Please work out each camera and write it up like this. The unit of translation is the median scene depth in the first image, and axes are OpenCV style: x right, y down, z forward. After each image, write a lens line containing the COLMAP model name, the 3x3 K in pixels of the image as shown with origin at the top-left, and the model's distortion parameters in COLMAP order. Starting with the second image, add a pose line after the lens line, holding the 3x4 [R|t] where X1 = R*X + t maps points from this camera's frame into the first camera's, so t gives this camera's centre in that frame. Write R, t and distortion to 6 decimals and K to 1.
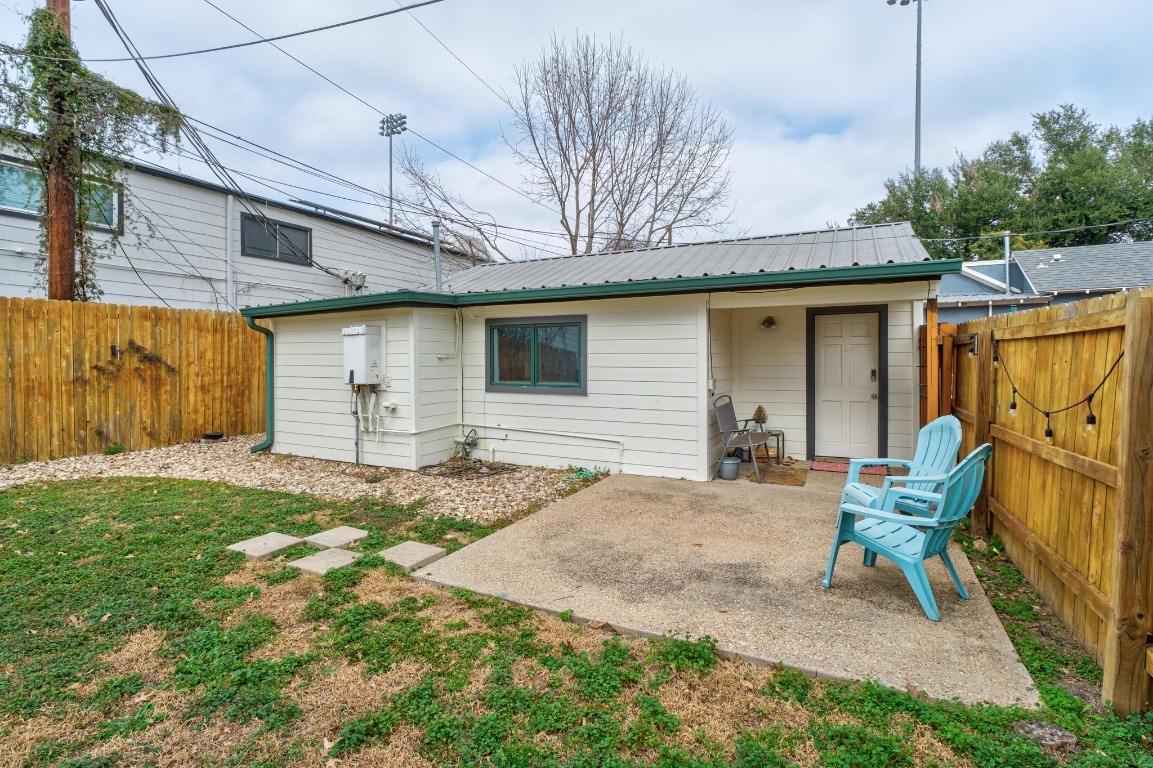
lens RADIAL K [[533.7, 0, 577.7], [0, 533.7, 368.4], [0, 0, 1]] dist [-0.009114, 0.000810]
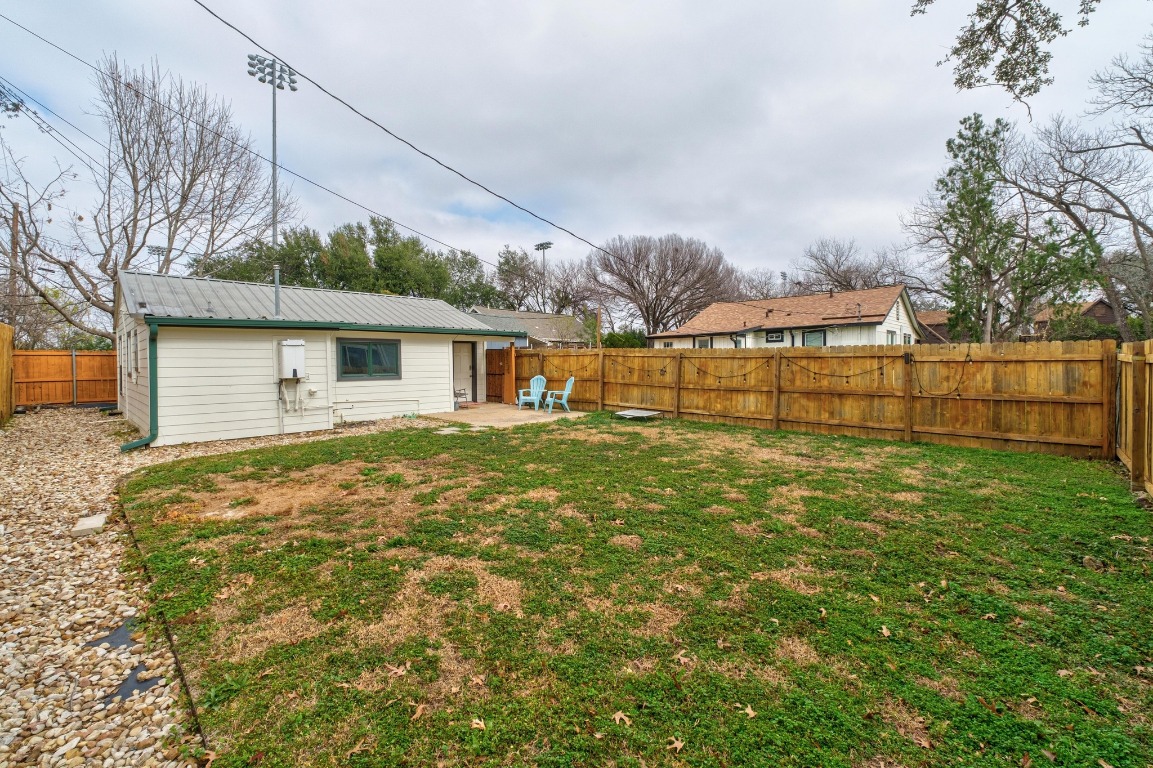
lens RADIAL K [[494.5, 0, 582.0], [0, 494.5, 362.5], [0, 0, 1]] dist [-0.003822, 0.000420]
pose [[0.272984, -0.002061, 0.962016, -1.470209], [0.024819, 0.999680, -0.004901, 0.012289], [-0.961698, 0.025214, 0.272948, -0.156494]]
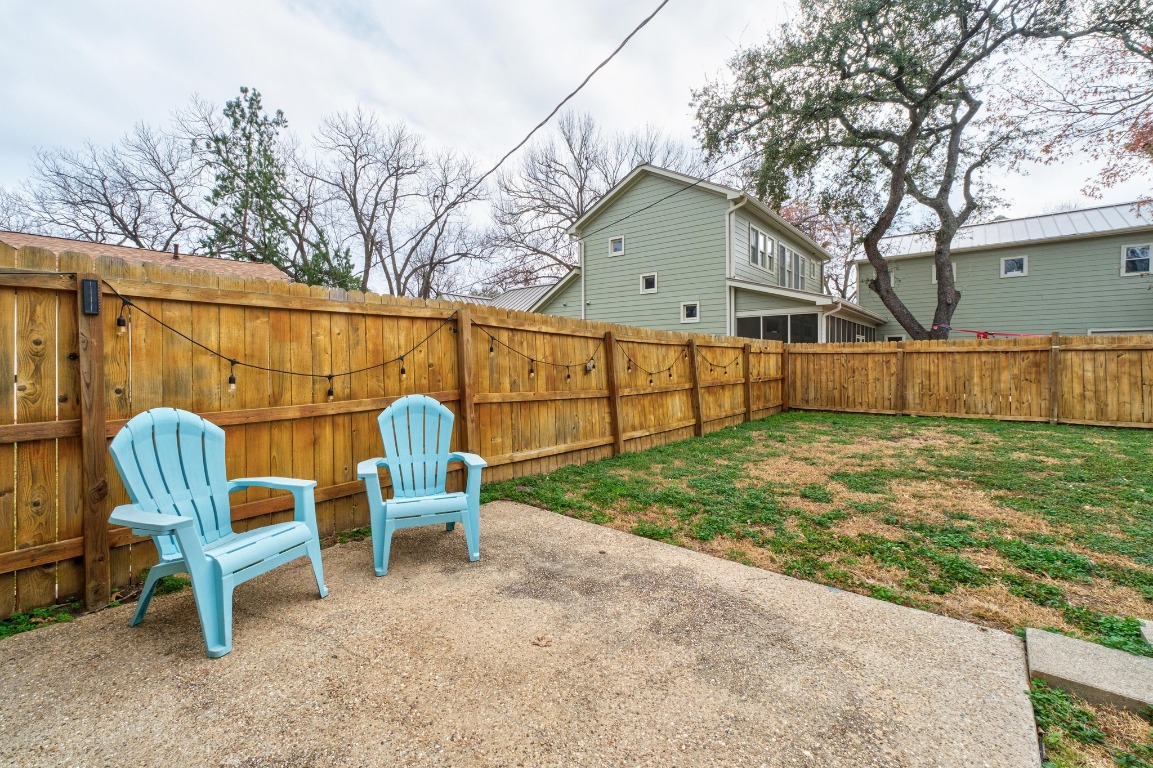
lens RADIAL K [[494.5, 0, 582.0], [0, 494.5, 362.5], [0, 0, 1]] dist [-0.003822, 0.000420]
pose [[-0.980356, 0.006953, 0.197113, 0.045172], [0.011262, 0.999721, 0.020746, 0.015663], [-0.196914, 0.022559, -0.980161, 0.840827]]
